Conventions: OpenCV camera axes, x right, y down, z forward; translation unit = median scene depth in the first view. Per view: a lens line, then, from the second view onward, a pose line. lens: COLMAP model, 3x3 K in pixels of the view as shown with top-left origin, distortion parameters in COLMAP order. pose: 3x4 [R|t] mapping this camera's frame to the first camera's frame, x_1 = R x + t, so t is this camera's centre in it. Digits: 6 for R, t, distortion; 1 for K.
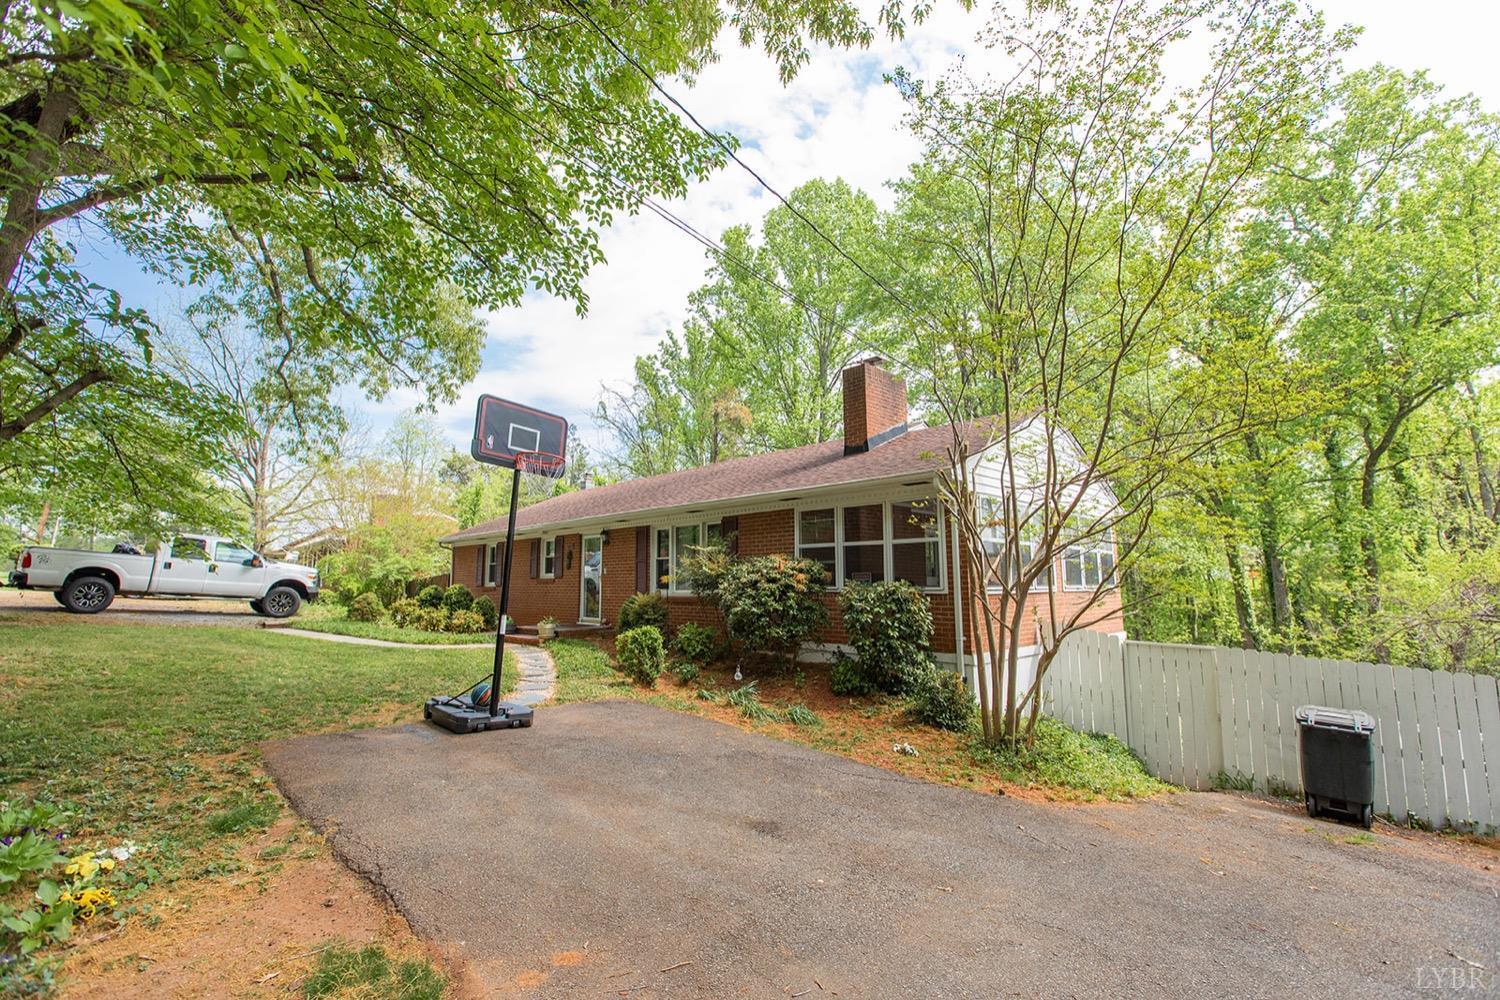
lens RADIAL K [[666.2, 0, 746.9], [0, 666.2, 498.3], [0, 0, 1]] dist [0.004307, 0.000680]
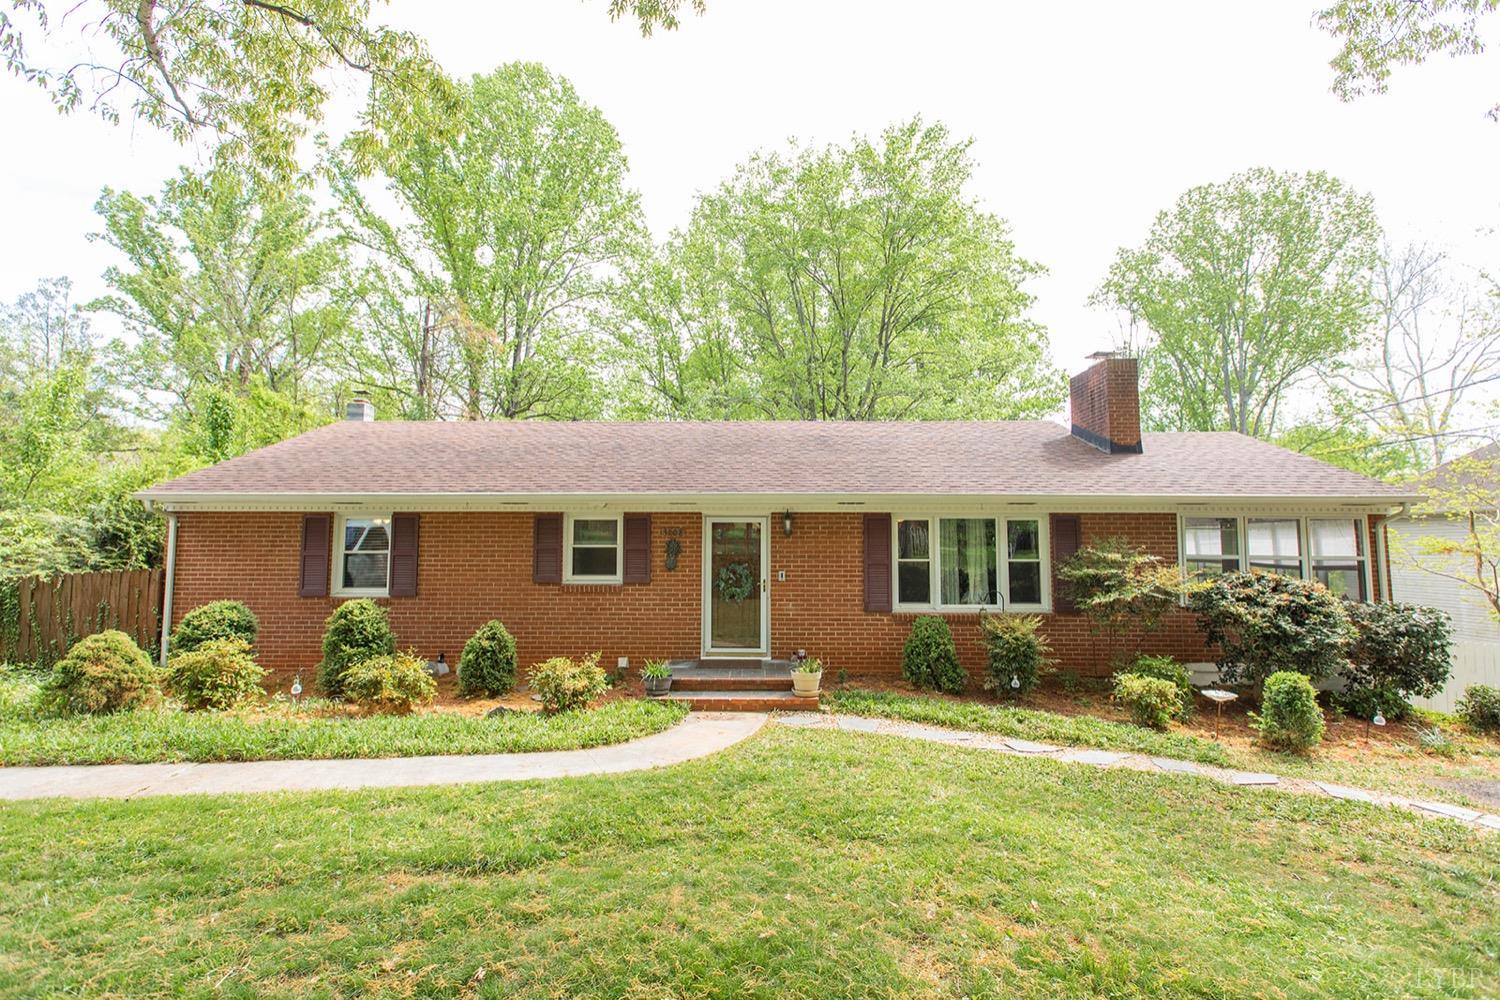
lens RADIAL K [[666.2, 0, 746.9], [0, 666.2, 498.3], [0, 0, 1]] dist [0.004307, 0.000680]
pose [[0.705765, 0.060423, 0.705865, -0.528628], [-0.096179, 0.995304, 0.010966, 0.022831], [-0.701887, -0.075629, 0.708262, 0.431202]]
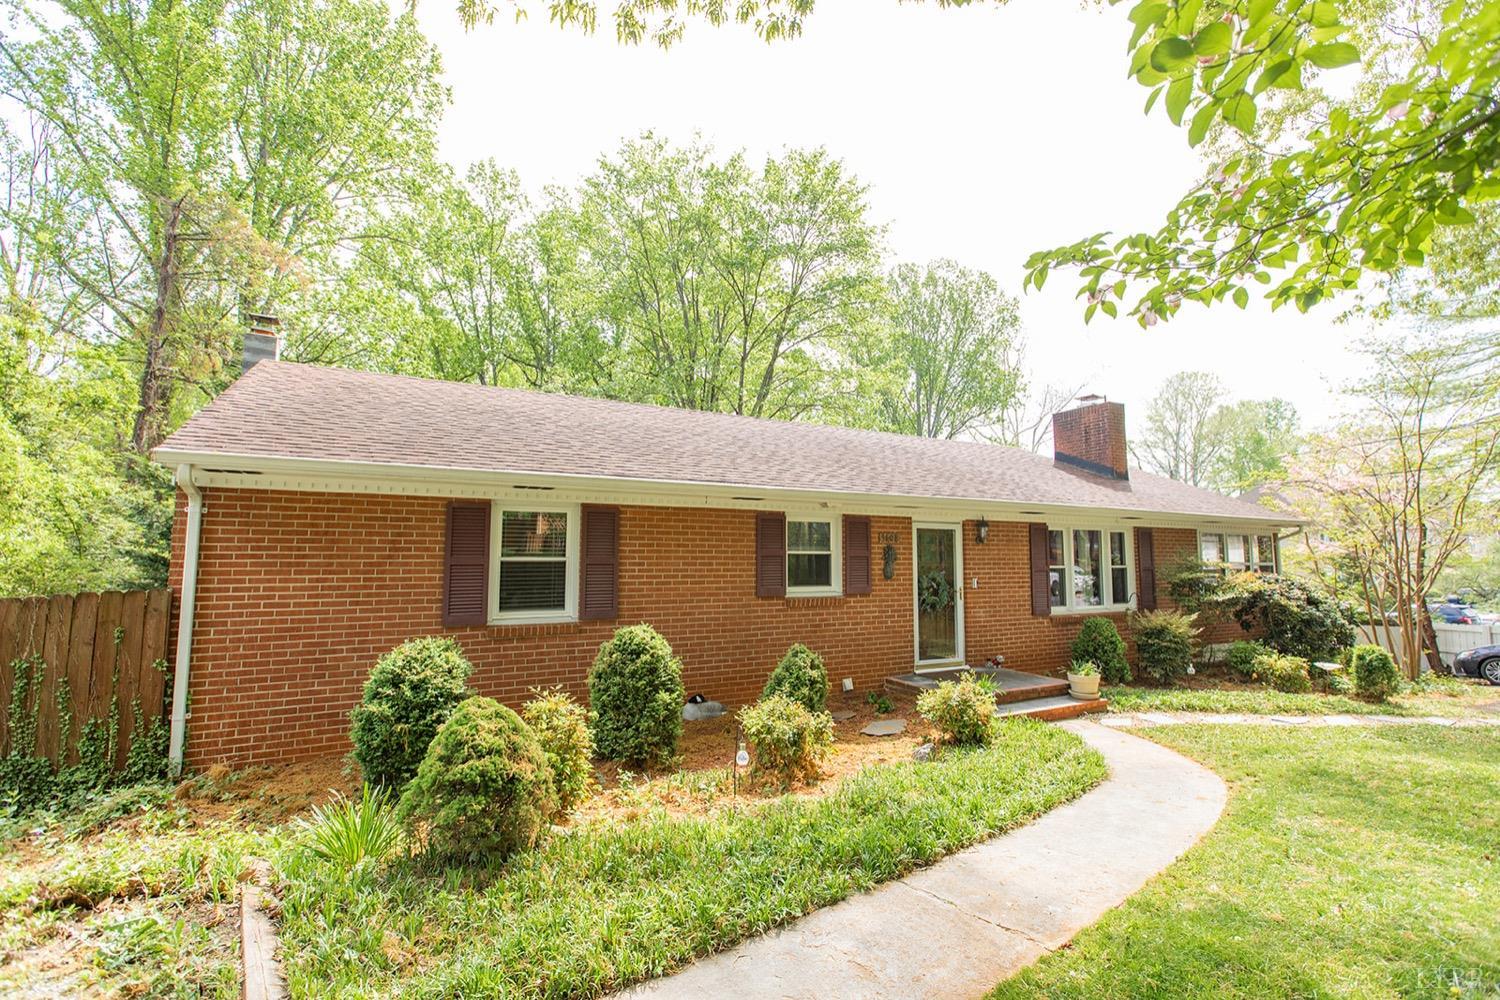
lens RADIAL K [[666.2, 0, 746.9], [0, 666.2, 498.3], [0, 0, 1]] dist [0.004307, 0.000680]
pose [[0.273596, 0.090404, 0.957587, -0.682032], [-0.128048, 0.990135, -0.056891, 0.070245], [-0.953283, -0.107052, 0.282473, 0.784318]]
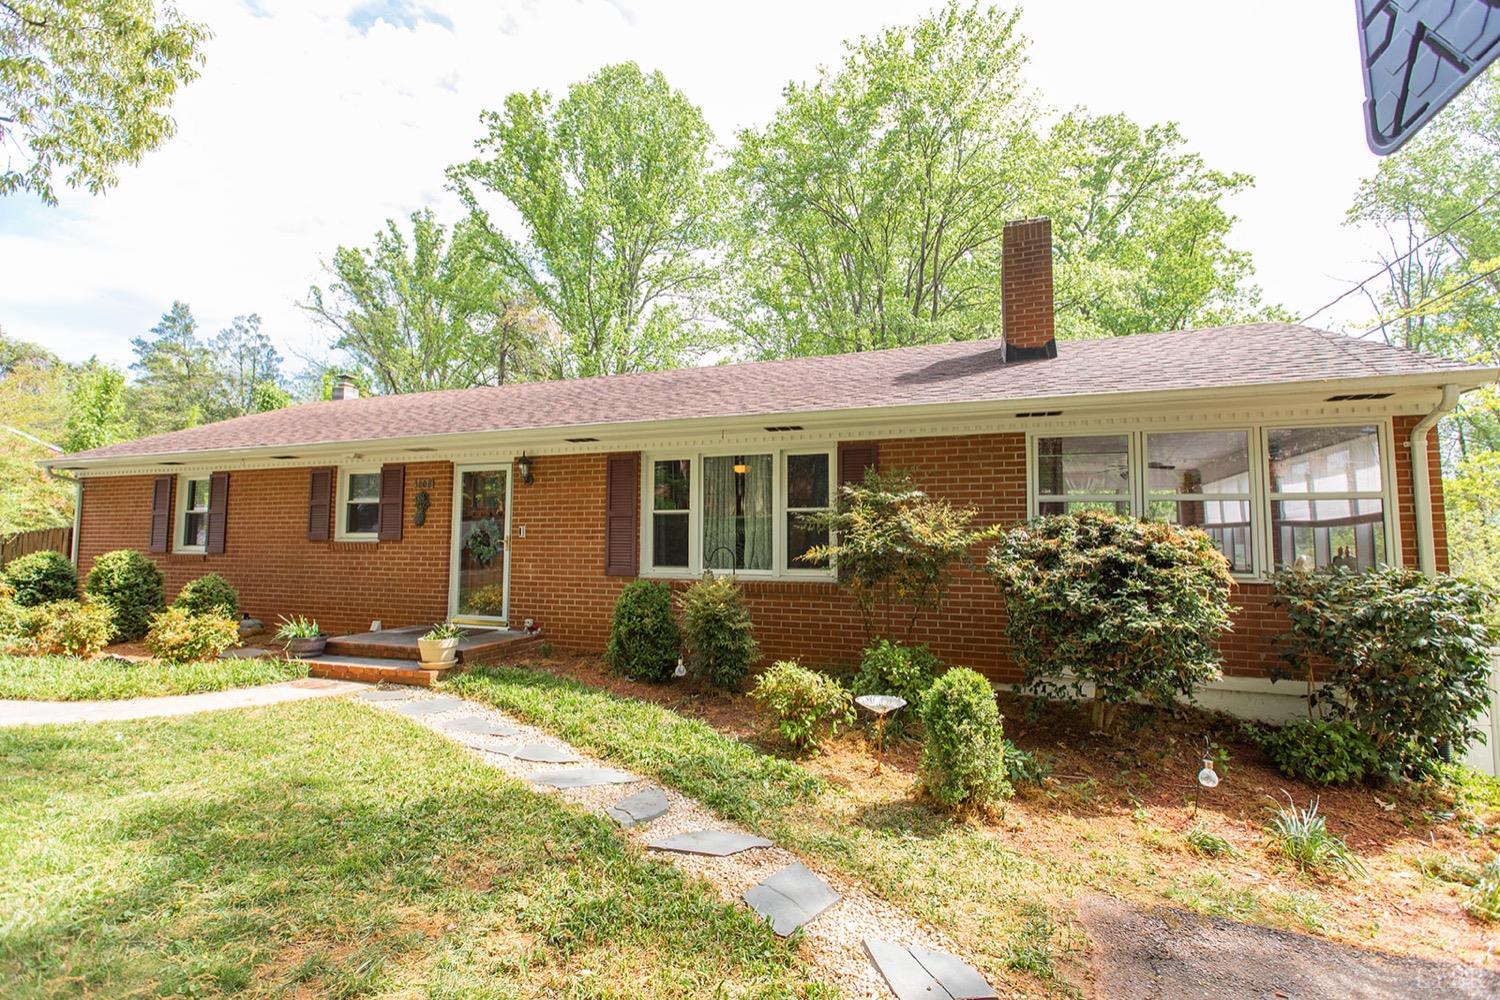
lens RADIAL K [[666.2, 0, 746.9], [0, 666.2, 498.3], [0, 0, 1]] dist [0.004307, 0.000680]
pose [[0.897930, 0.043864, 0.437948, -0.217575], [-0.067694, 0.996946, 0.038941, 0.036546], [-0.434902, -0.064613, 0.898157, 0.326904]]
